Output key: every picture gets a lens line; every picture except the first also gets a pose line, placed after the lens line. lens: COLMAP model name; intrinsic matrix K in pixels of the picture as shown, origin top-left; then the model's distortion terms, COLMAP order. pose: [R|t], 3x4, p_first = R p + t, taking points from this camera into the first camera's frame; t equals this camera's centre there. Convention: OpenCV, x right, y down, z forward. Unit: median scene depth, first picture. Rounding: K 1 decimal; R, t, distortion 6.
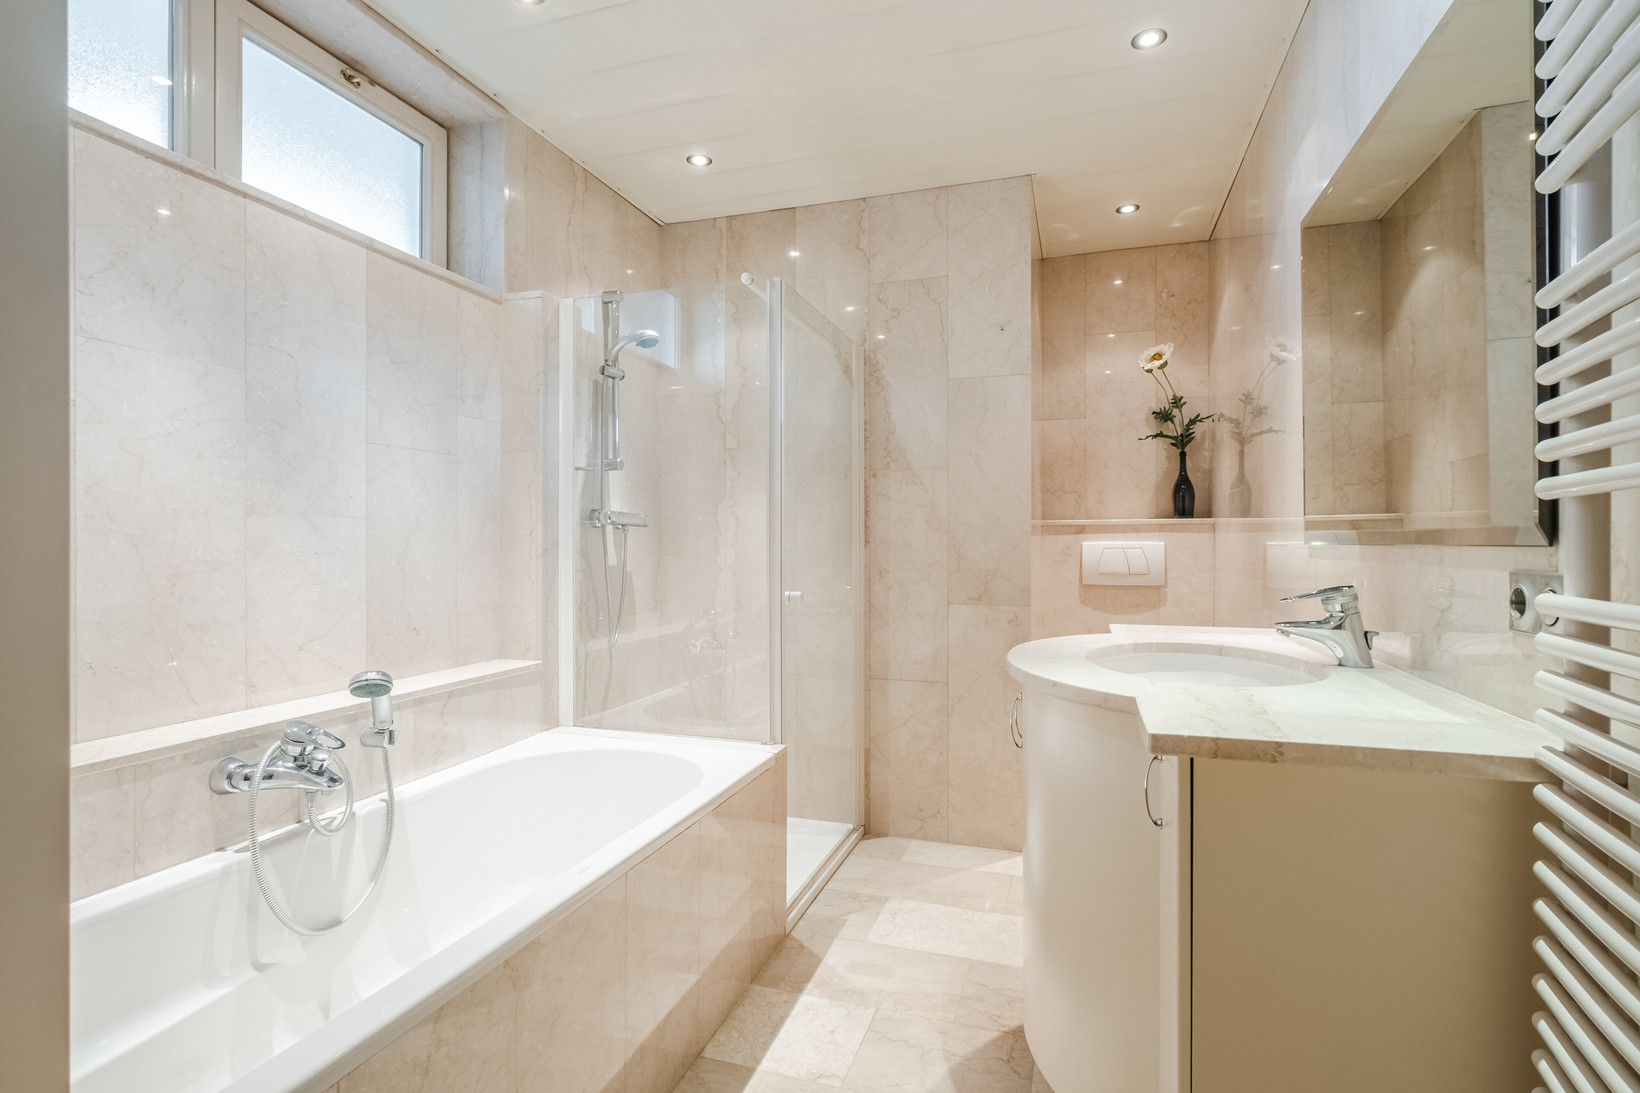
lens RADIAL K [[753.0, 0, 823.8], [0, 753.0, 519.0], [0, 0, 1]] dist [-0.004656, 0.000088]
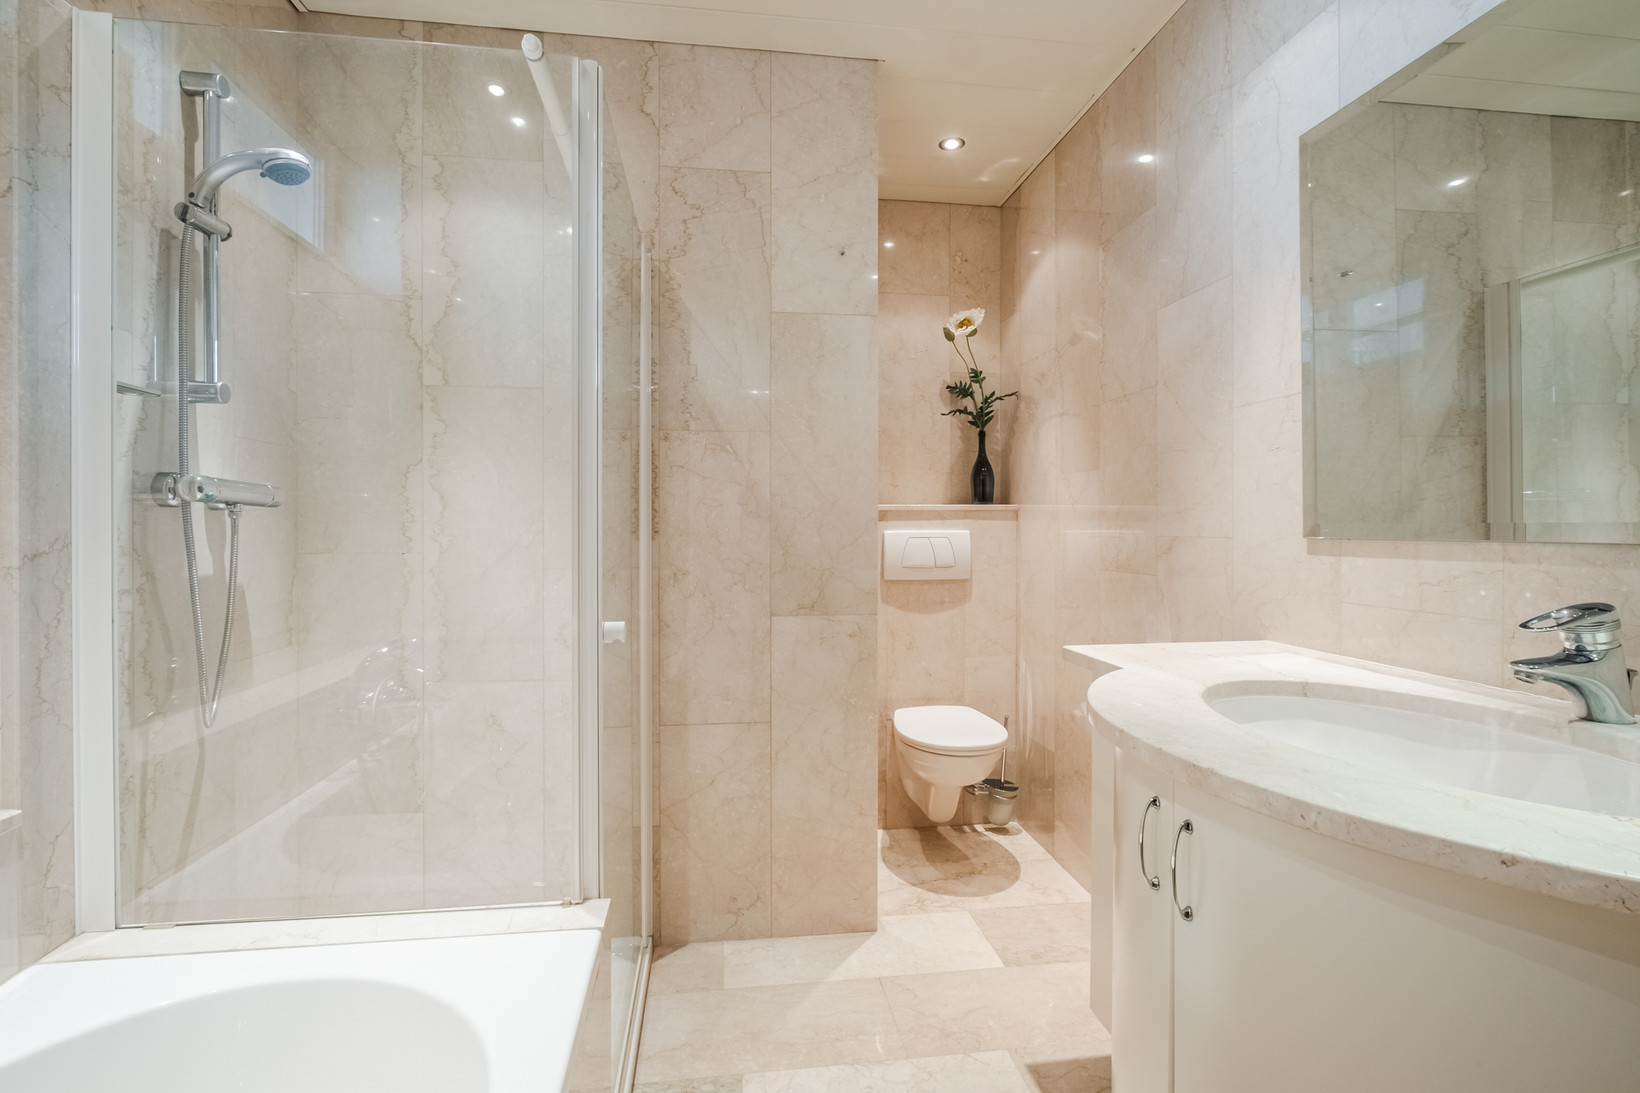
lens RADIAL K [[753.0, 0, 823.8], [0, 753.0, 519.0], [0, 0, 1]] dist [-0.004656, 0.000088]
pose [[0.904830, 0.004582, 0.425749, -0.103523], [-0.013266, 0.999760, 0.017434, 0.004191], [-0.425567, -0.021422, 0.904673, 0.307673]]
